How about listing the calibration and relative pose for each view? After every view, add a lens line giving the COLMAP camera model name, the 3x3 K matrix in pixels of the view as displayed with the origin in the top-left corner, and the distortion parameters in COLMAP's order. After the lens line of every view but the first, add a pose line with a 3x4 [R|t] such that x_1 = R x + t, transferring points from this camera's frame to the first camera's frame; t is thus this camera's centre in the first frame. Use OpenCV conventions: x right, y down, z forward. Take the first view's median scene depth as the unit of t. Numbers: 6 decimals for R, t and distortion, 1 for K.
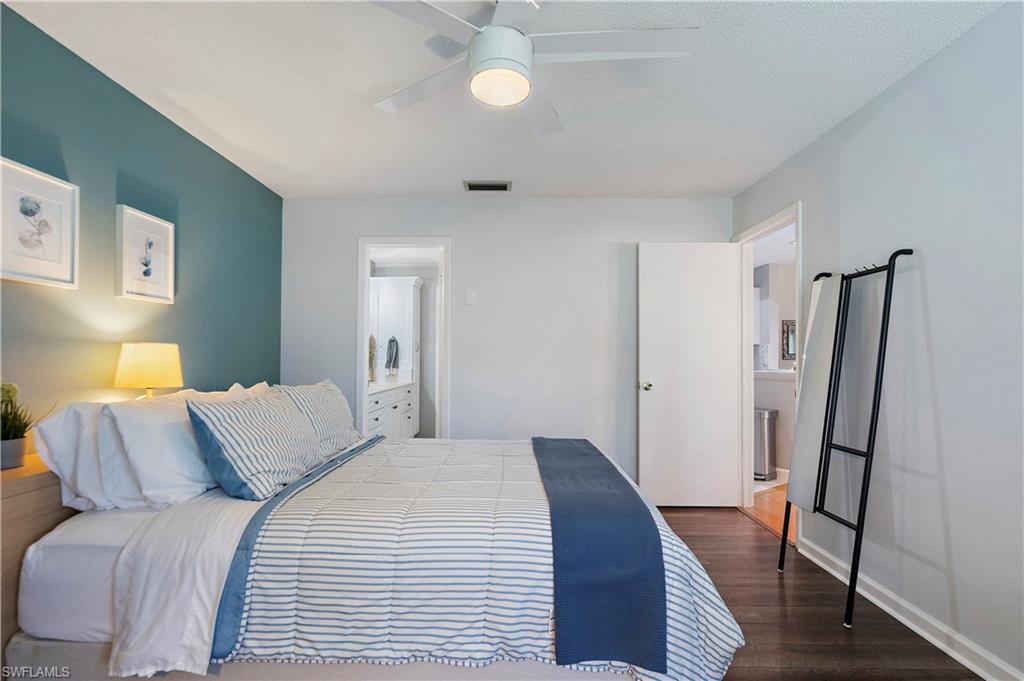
lens RADIAL K [[481.1, 0, 515.9], [0, 481.1, 338.5], [0, 0, 1]] dist [-0.010173, 0.004632]
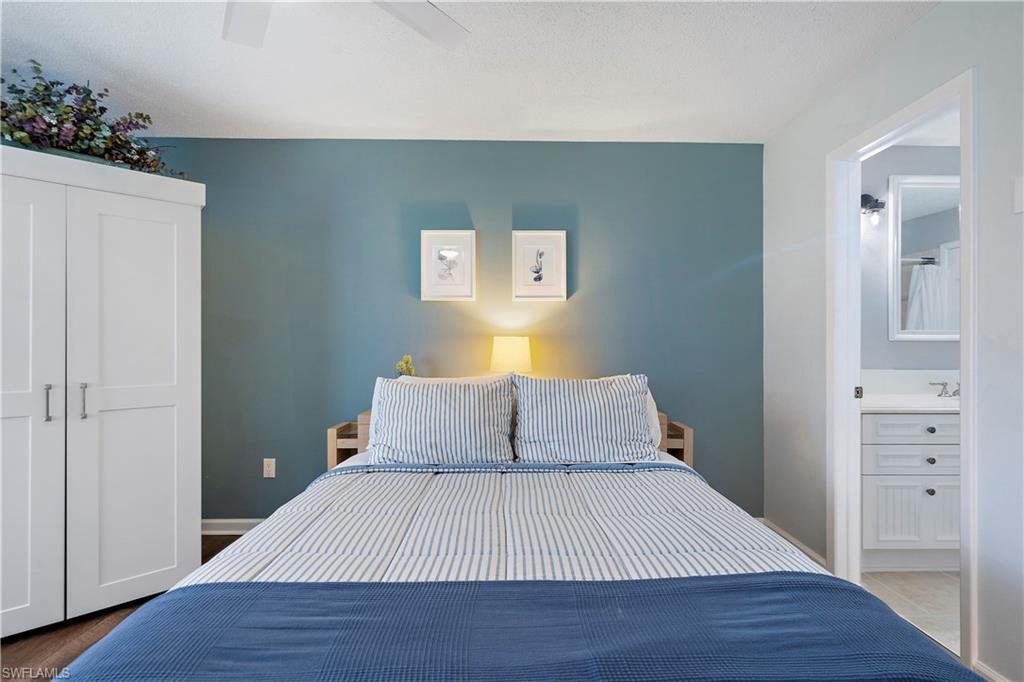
lens RADIAL K [[481.1, 0, 511.0], [0, 481.1, 342.1], [0, 0, 1]] dist [-0.010173, 0.004632]
pose [[0.012166, -0.003576, -0.999920, 0.240788], [0.039300, 0.999223, -0.003095, 0.014518], [0.999153, -0.039259, 0.012297, 0.464836]]
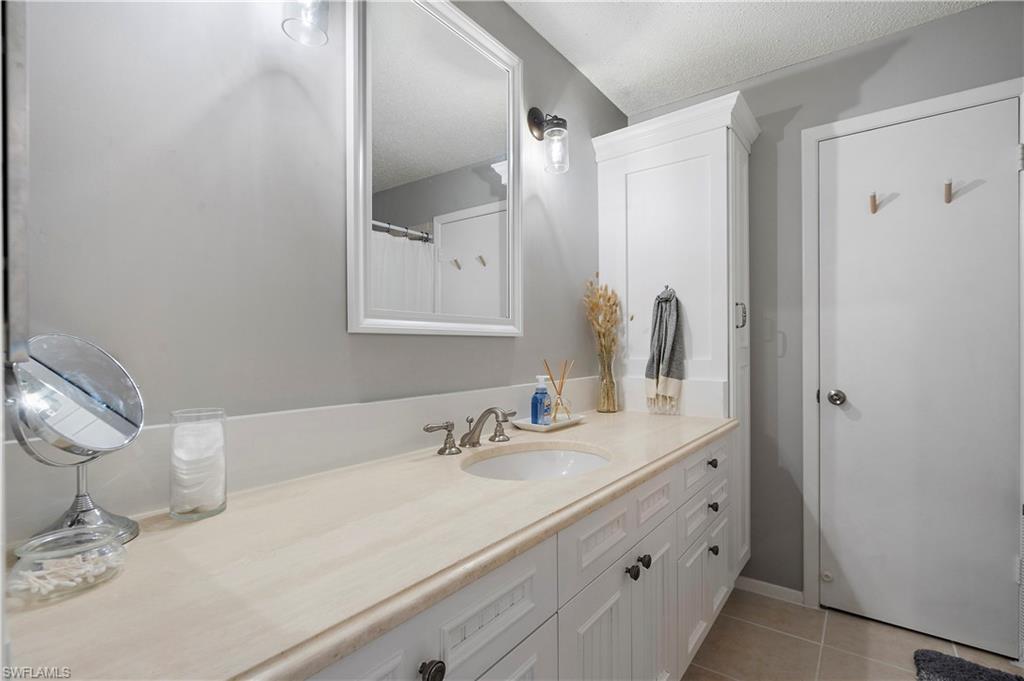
lens RADIAL K [[481.1, 0, 515.7], [0, 481.1, 342.3], [0, 0, 1]] dist [-0.010173, 0.004632]
pose [[0.798088, -0.009268, -0.602470, -0.168431], [0.028295, 0.999355, 0.022110, 0.031633], [0.601877, -0.034693, 0.797835, 0.828184]]
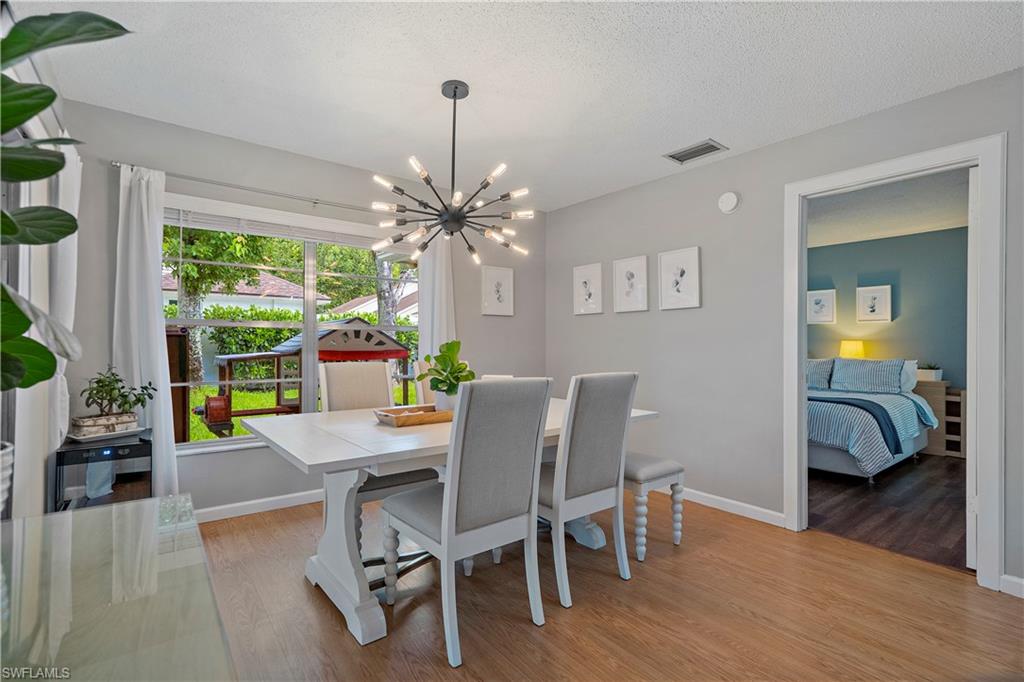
lens RADIAL K [[481.1, 0, 507.2], [0, 481.1, 339.1], [0, 0, 1]] dist [-0.010173, 0.004632]
pose [[-0.801611, -0.019039, -0.597543, 1.087076], [0.006998, 0.999126, -0.041221, 0.046081], [0.597806, -0.037225, -0.800776, 0.930960]]
